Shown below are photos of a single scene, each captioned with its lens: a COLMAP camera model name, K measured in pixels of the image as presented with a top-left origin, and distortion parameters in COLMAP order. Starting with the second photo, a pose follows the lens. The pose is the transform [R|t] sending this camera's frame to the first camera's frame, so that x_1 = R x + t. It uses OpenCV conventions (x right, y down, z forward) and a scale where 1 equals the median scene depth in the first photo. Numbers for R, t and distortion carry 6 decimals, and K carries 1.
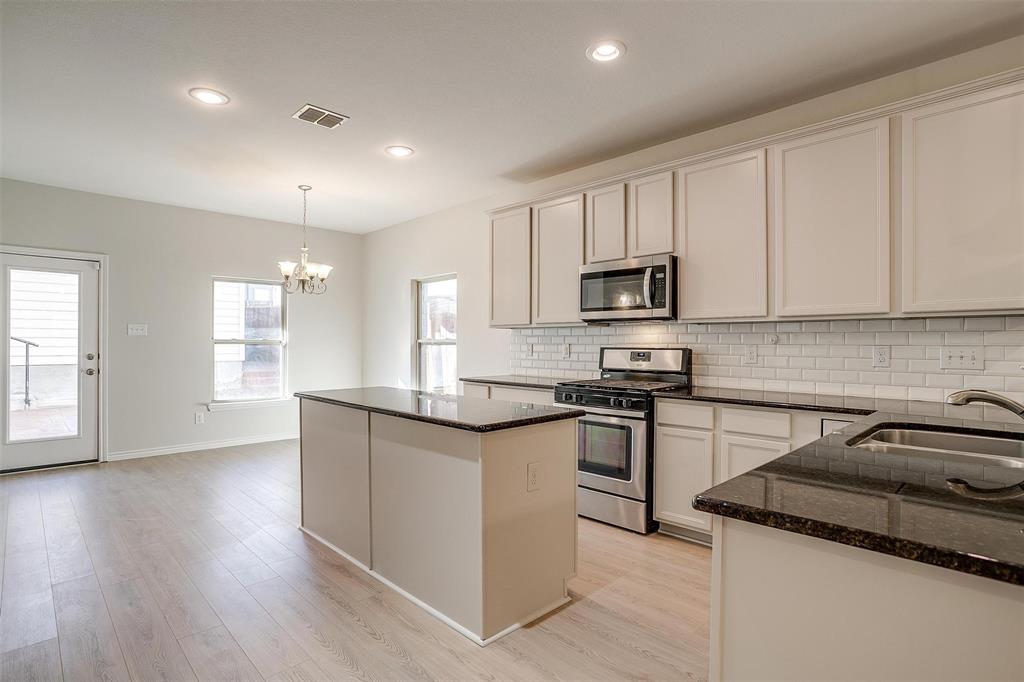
lens RADIAL K [[522.9, 0, 509.3], [0, 522.9, 345.9], [0, 0, 1]] dist [-0.054920, 0.026644]
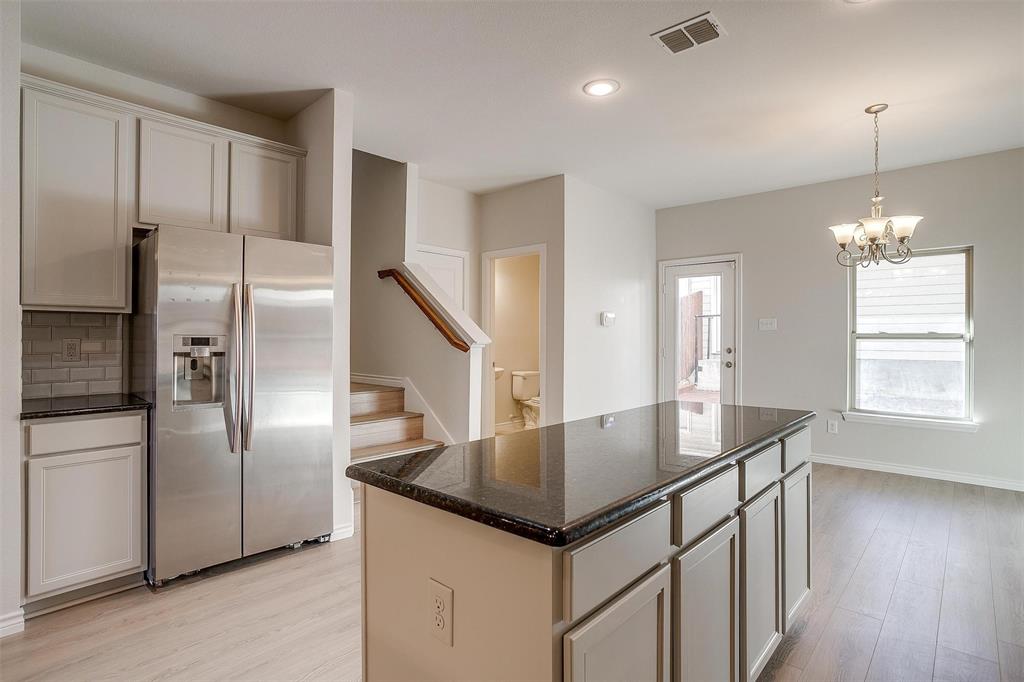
lens RADIAL K [[527.2, 0, 509.7], [0, 527.2, 335.7], [0, 0, 1]] dist [-0.055990, 0.032642]
pose [[0.069552, -0.003435, -0.997572, 0.249690], [-0.005861, 0.999975, -0.003852, -0.002947], [0.997561, 0.006115, 0.069530, 0.477969]]
